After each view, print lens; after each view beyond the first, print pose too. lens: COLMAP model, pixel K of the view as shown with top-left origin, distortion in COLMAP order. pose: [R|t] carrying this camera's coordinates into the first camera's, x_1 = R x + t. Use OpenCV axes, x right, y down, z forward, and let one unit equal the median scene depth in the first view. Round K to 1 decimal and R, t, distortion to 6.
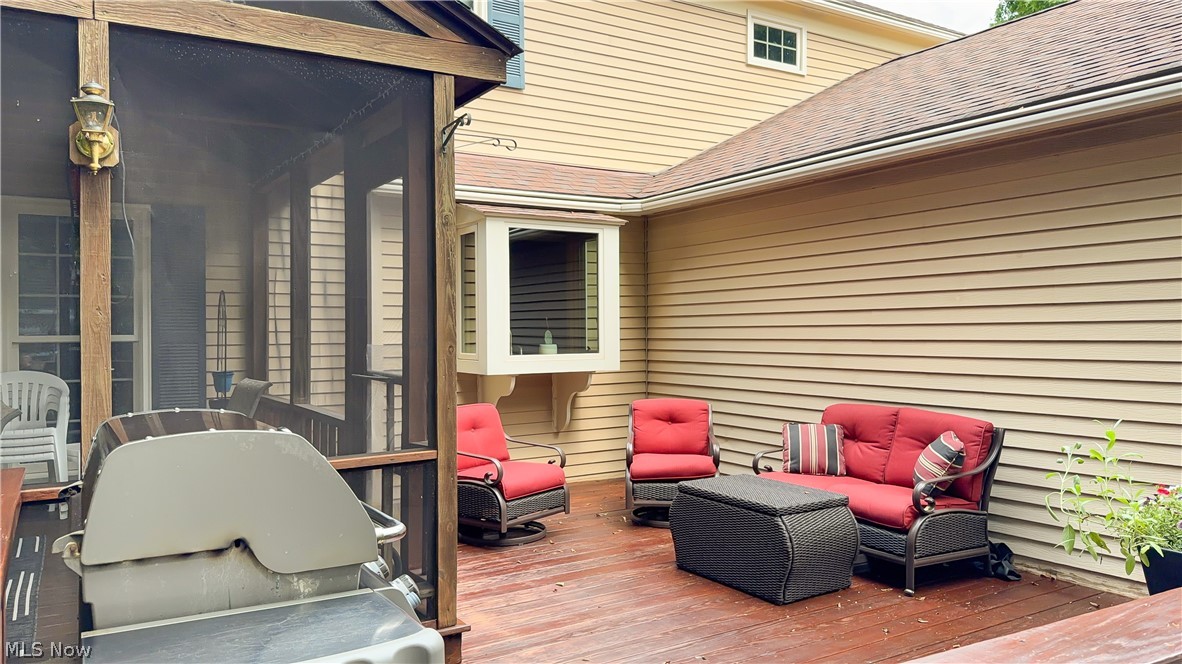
lens RADIAL K [[846.7, 0, 596.0], [0, 846.7, 322.3], [0, 0, 1]] dist [0.155047, -0.268030]
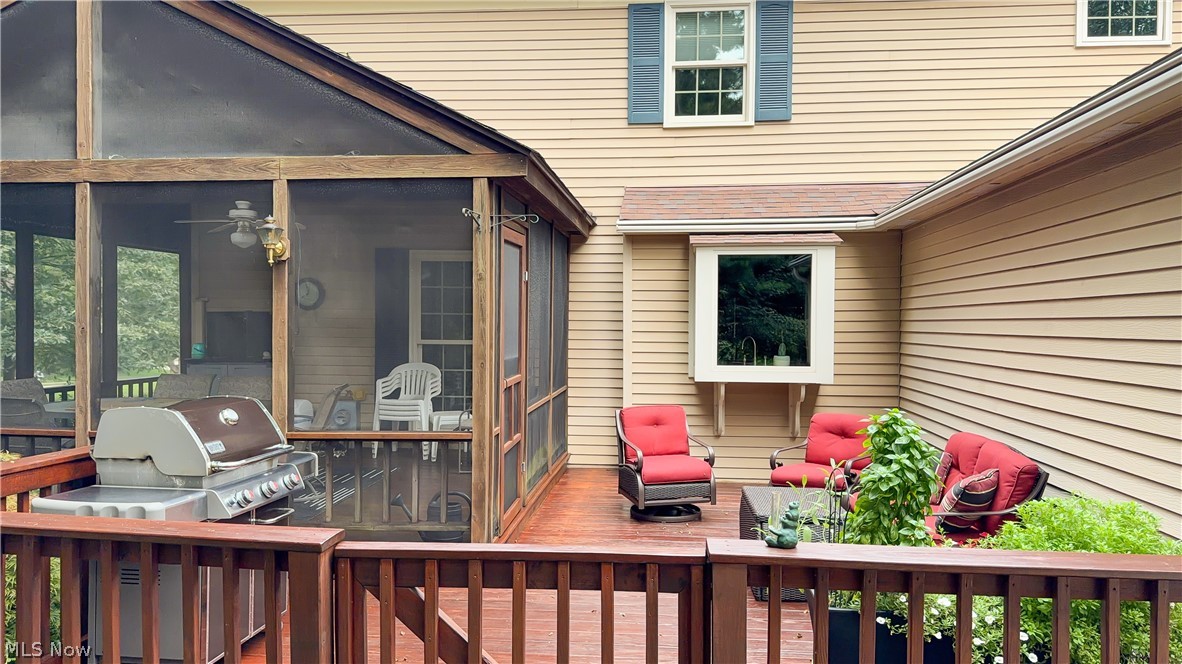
lens RADIAL K [[846.7, 0, 596.0], [0, 846.7, 322.3], [0, 0, 1]] dist [0.155047, -0.268030]
pose [[0.793081, 0.012351, -0.608991, 0.463262], [-0.006074, 0.999905, 0.012369, -0.032449], [0.609086, -0.006111, 0.793080, -0.018770]]
